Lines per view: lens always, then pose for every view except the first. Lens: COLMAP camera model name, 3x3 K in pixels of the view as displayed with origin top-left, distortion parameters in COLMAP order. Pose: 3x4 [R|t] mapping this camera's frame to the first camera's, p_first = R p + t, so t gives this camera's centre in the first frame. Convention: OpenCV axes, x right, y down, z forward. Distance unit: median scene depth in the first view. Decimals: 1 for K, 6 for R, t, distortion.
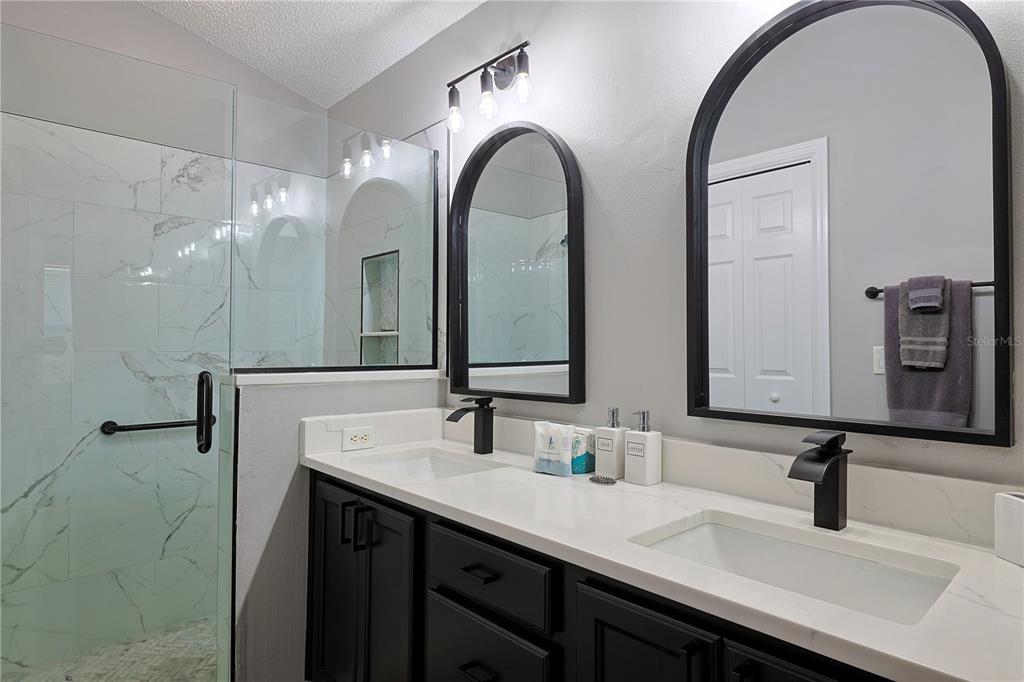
lens RADIAL K [[582.5, 0, 512.3], [0, 582.5, 340.9], [0, 0, 1]] dist [-0.001513, 0.001823]
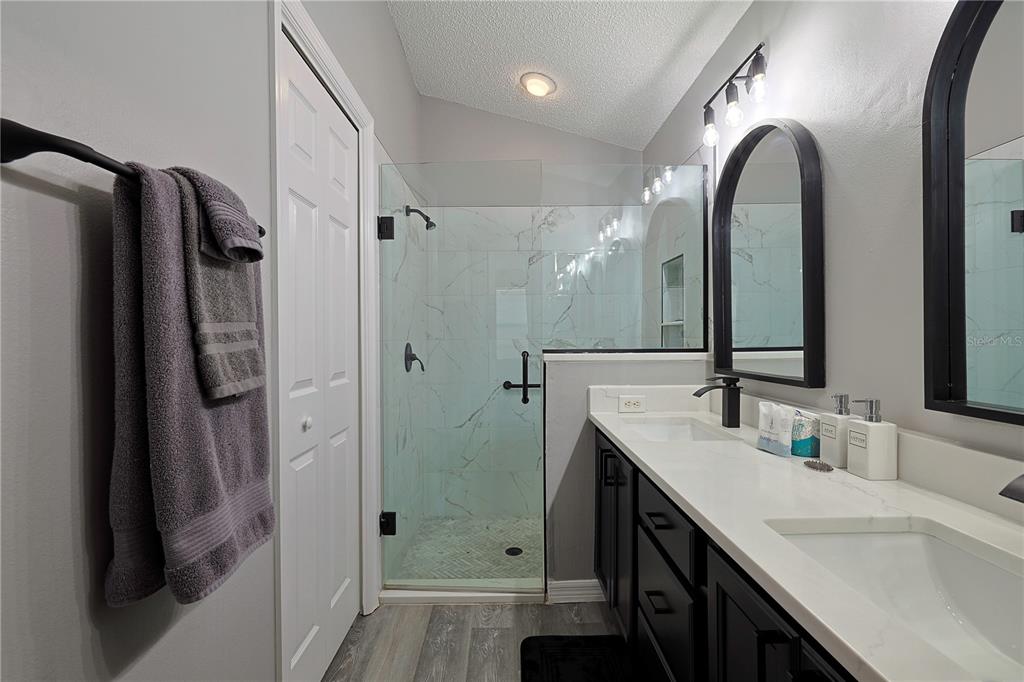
lens RADIAL K [[452.9, 0, 512.6], [0, 452.9, 341.2], [0, 0, 1]] dist [-0.001492, 0.000586]
pose [[0.746427, -0.002352, -0.665464, 0.219050], [0.018790, 0.999670, 0.017543, 0.003578], [0.665202, -0.025599, 0.746224, 0.068308]]
